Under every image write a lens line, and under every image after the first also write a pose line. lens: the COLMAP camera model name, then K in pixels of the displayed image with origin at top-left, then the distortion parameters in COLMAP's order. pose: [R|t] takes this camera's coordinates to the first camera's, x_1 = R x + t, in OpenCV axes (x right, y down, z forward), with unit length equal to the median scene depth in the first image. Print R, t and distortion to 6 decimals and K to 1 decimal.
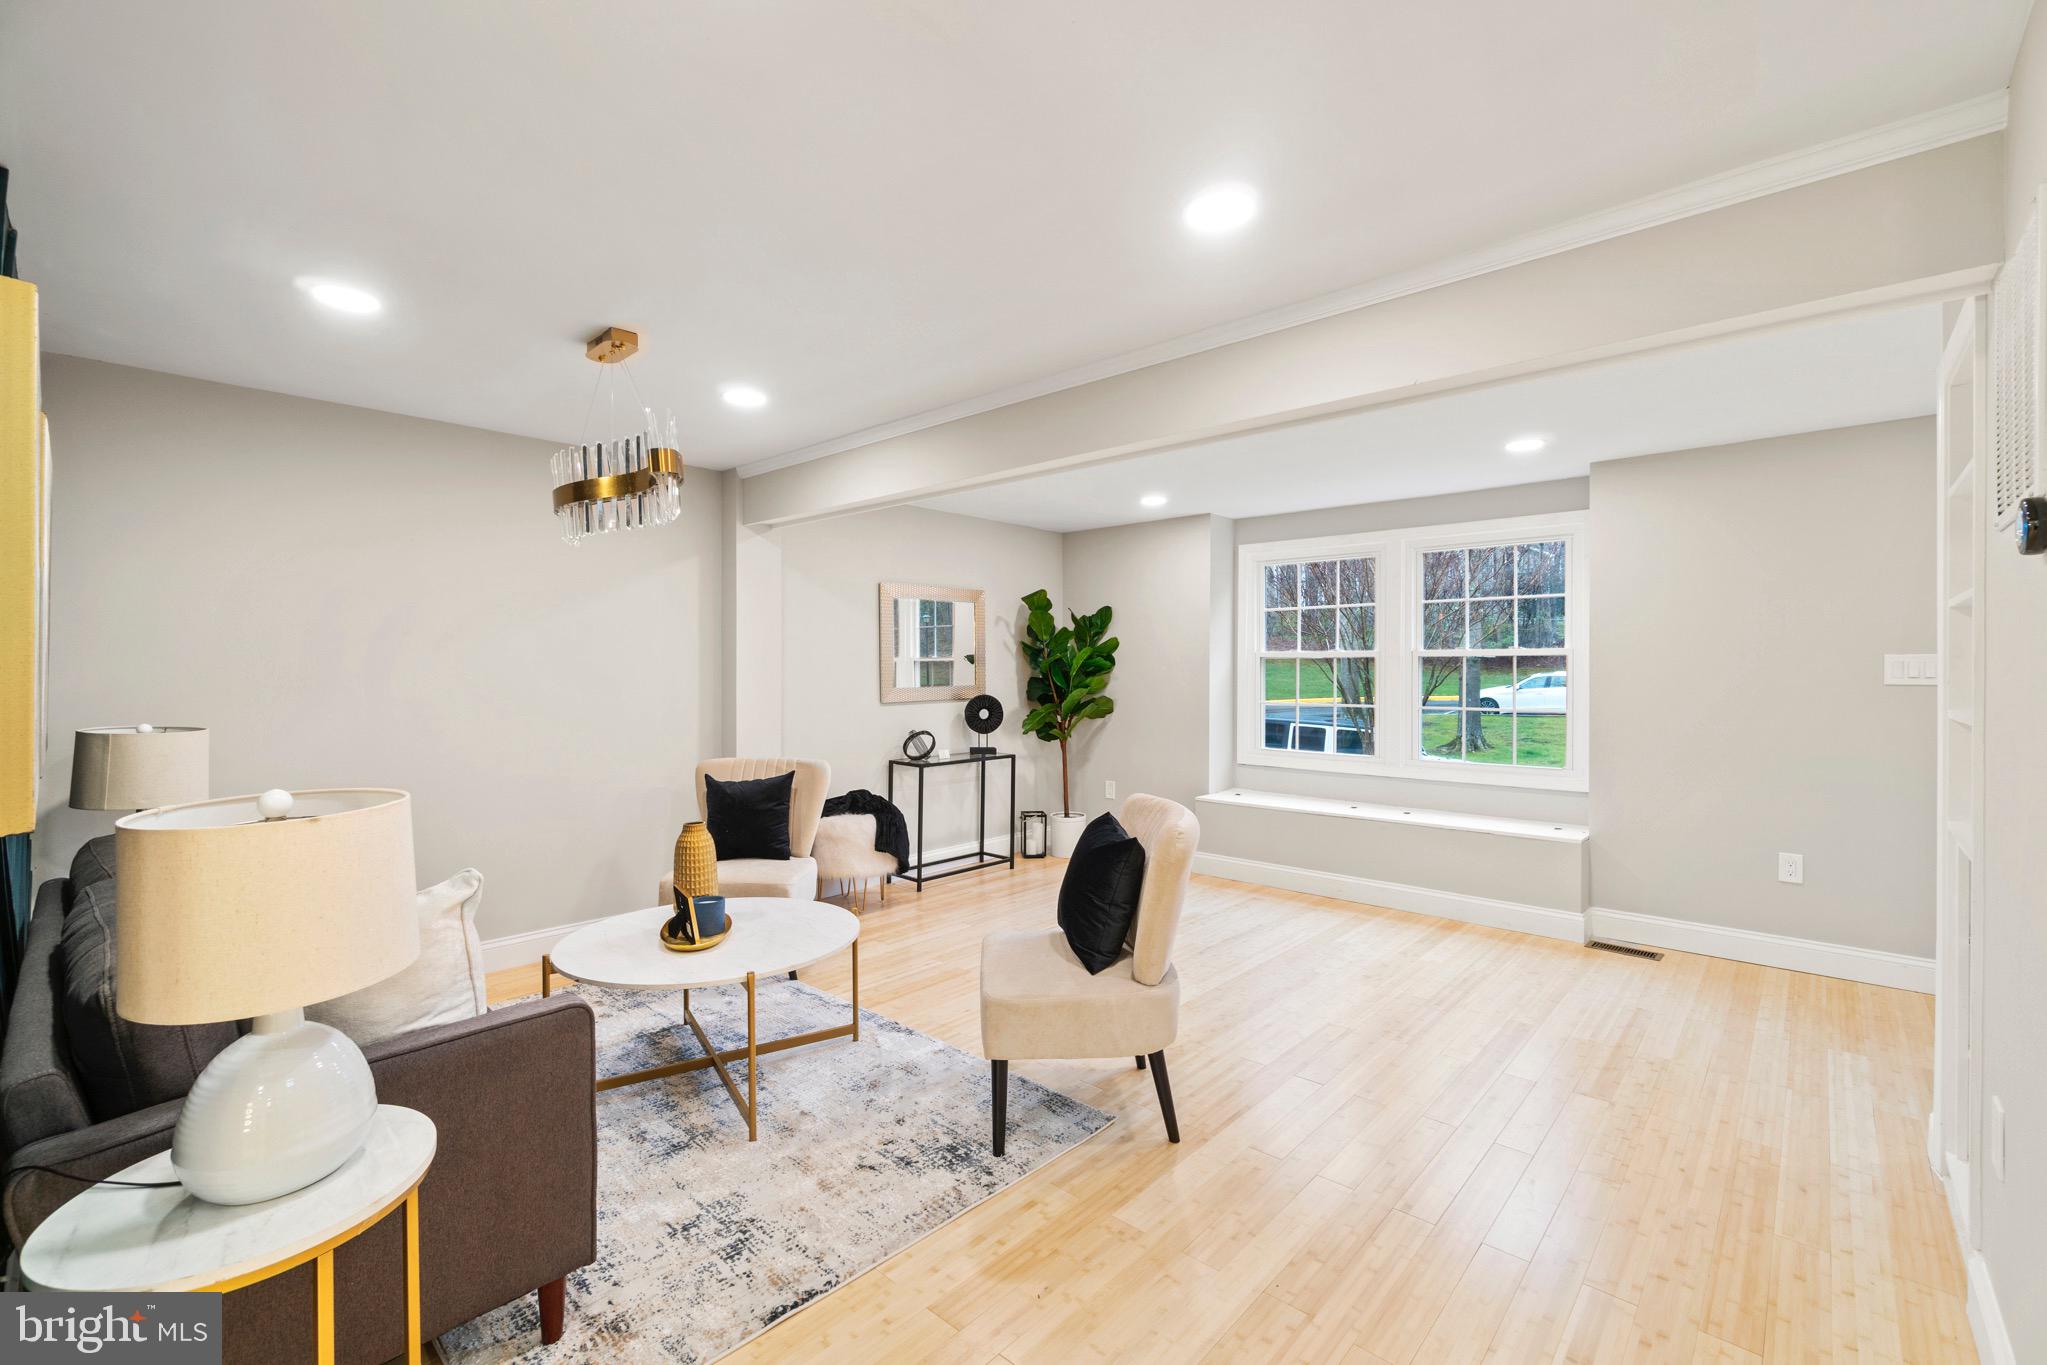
lens RADIAL K [[879.1, 0, 1025.2], [0, 879.1, 668.8], [0, 0, 1]] dist [0.000065, 0.000046]
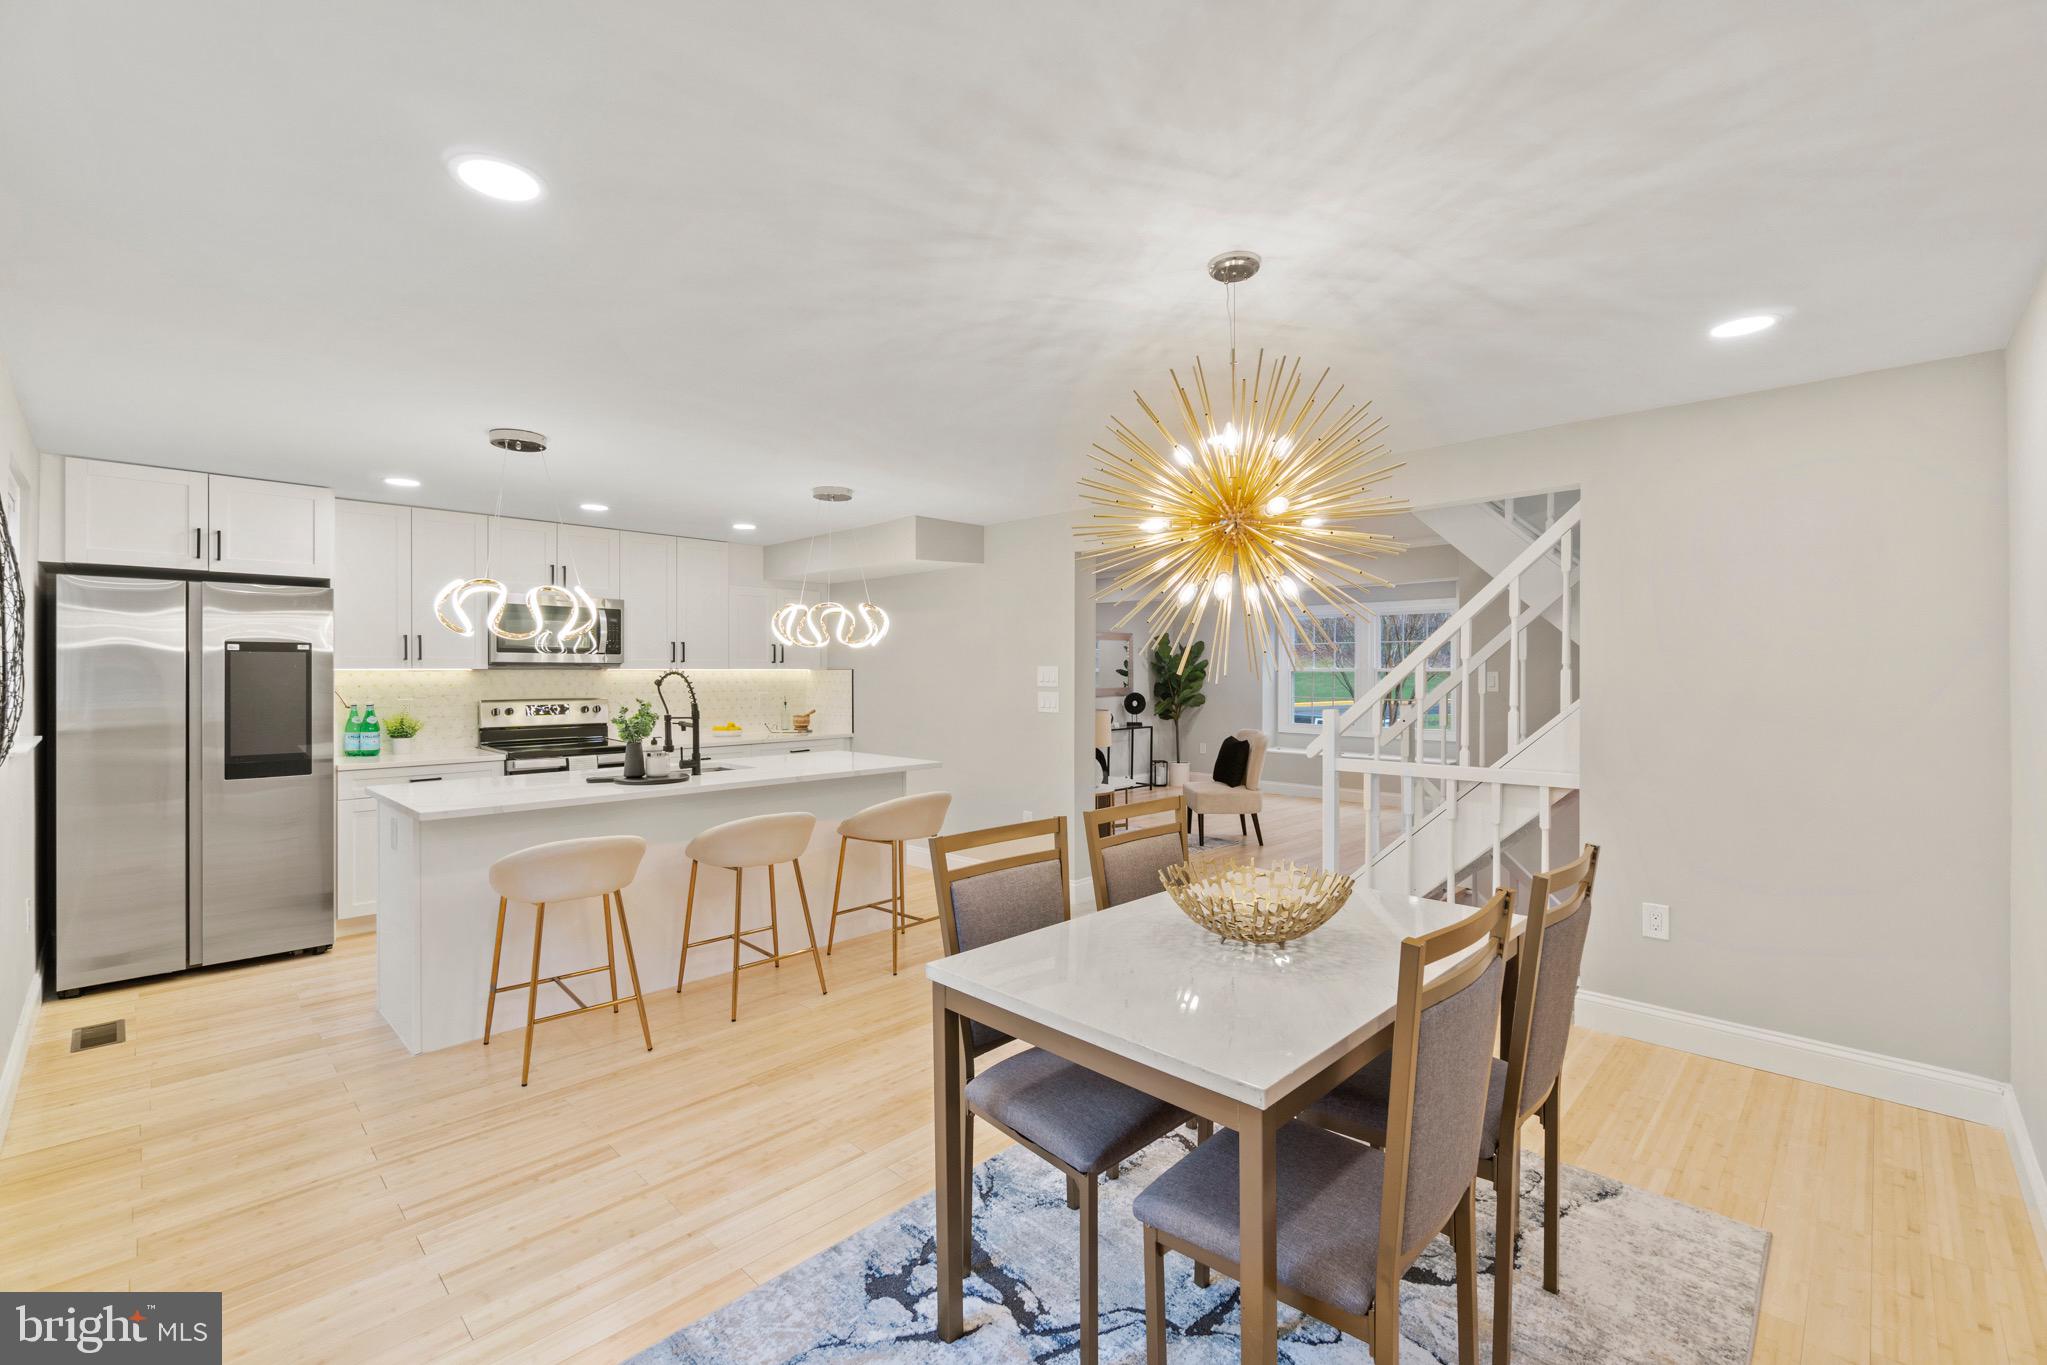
lens RADIAL K [[880.9, 0, 1018.6], [0, 880.9, 670.9], [0, 0, 1]] dist [0.001016, 0.000806]
pose [[0.999206, 0.000748, -0.039838, -0.208594], [-0.001031, 0.999974, -0.007085, -0.000991], [0.039831, 0.007120, 0.999181, -0.780633]]
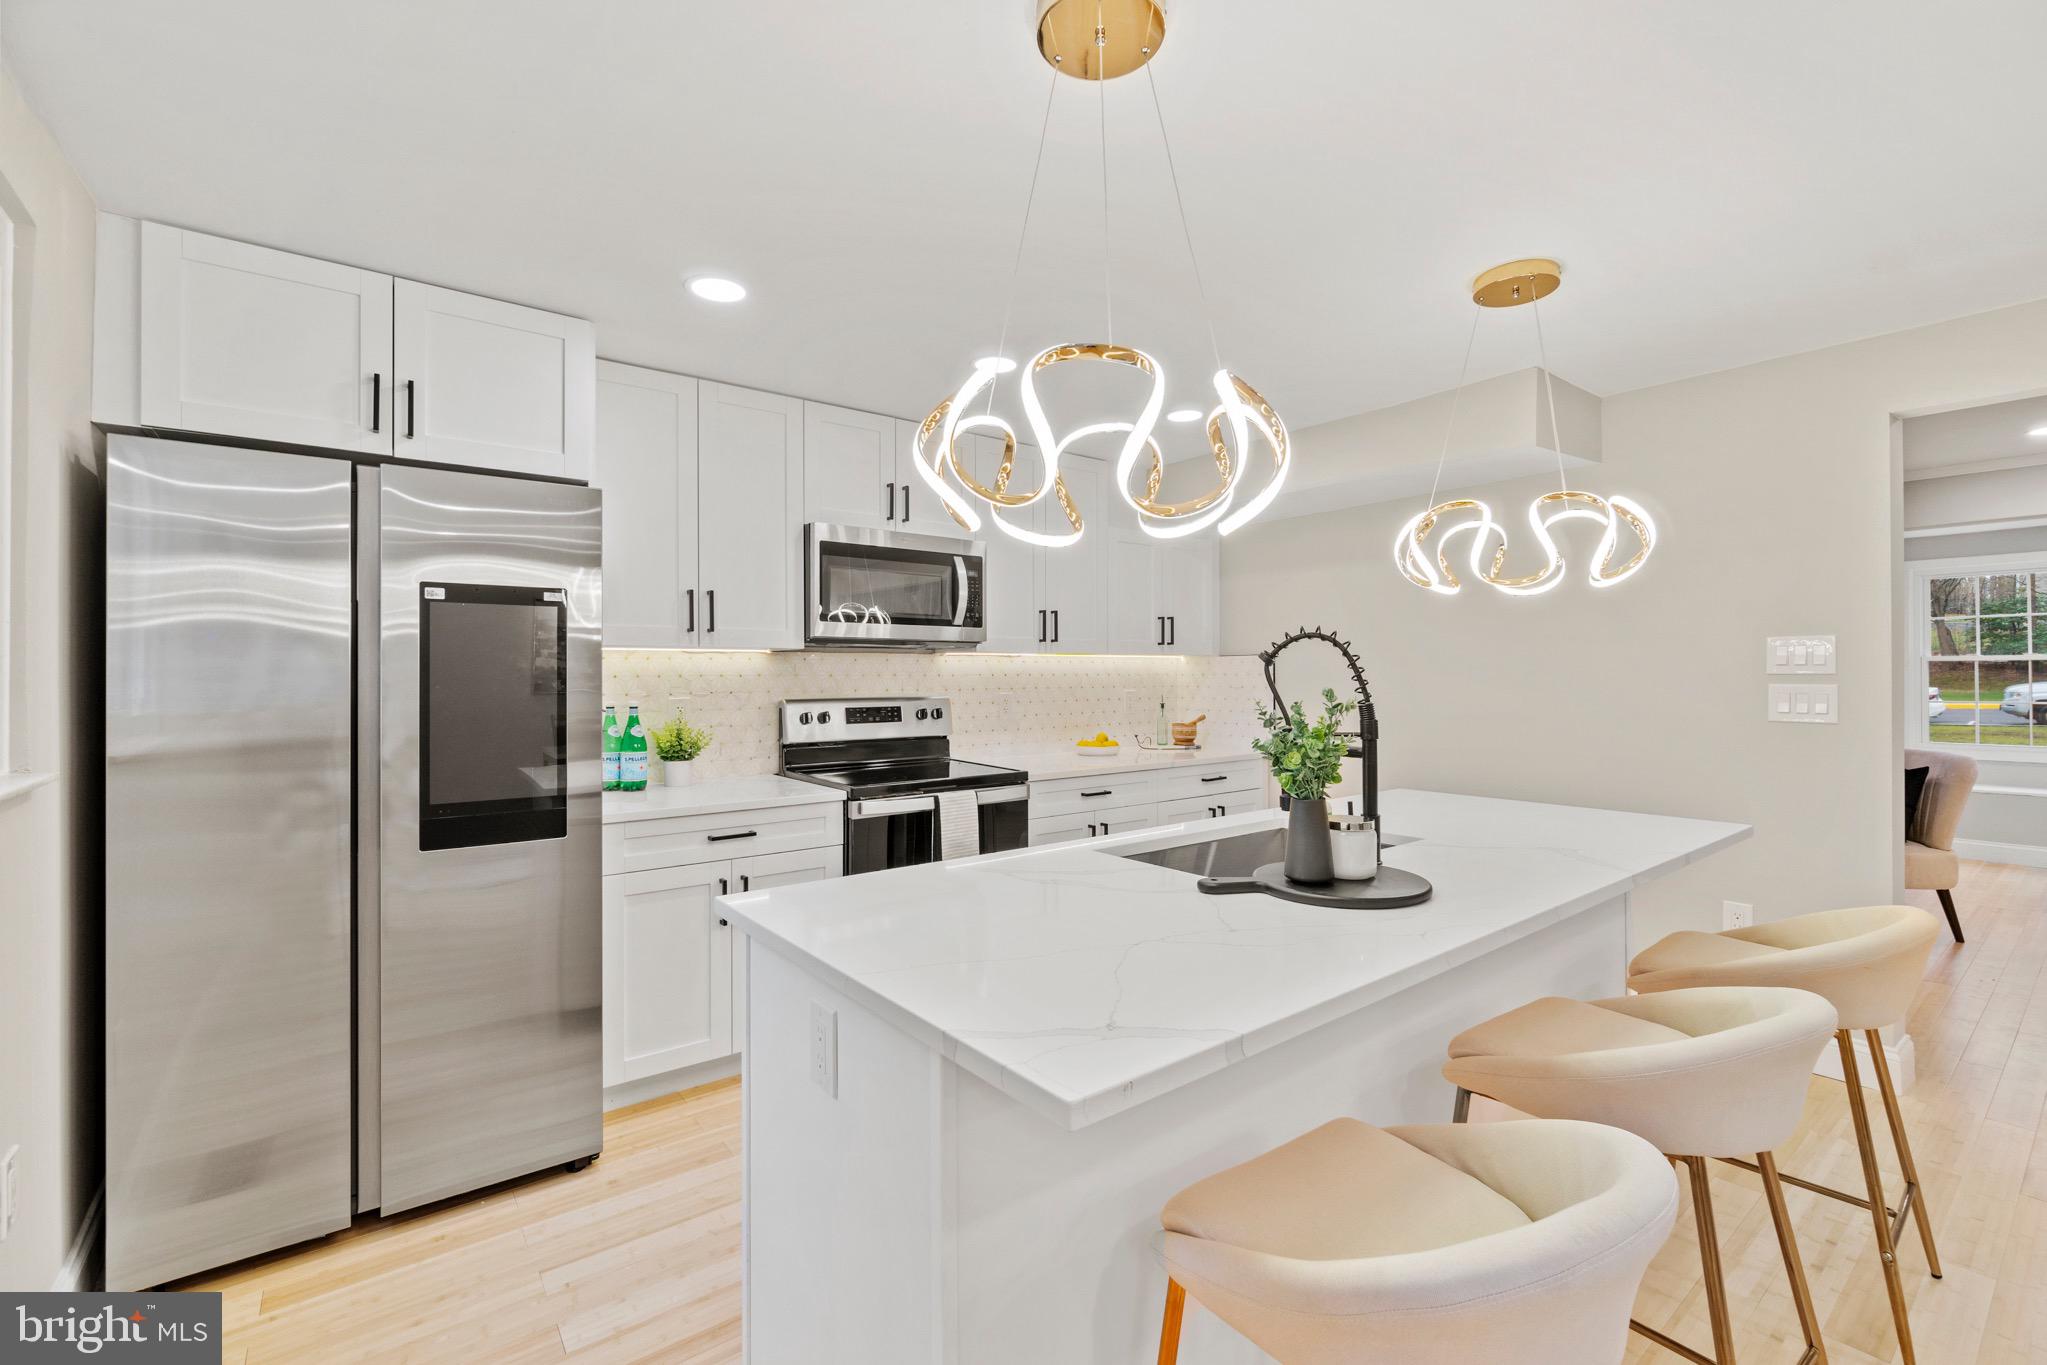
lens RADIAL K [[879.1, 0, 1025.2], [0, 879.1, 668.8], [0, 0, 1]] dist [0.000065, 0.000046]
pose [[0.985641, -0.003529, -0.168816, -0.558886], [0.001146, 0.999898, -0.014208, 0.011856], [0.168849, 0.013810, 0.985545, -0.421109]]
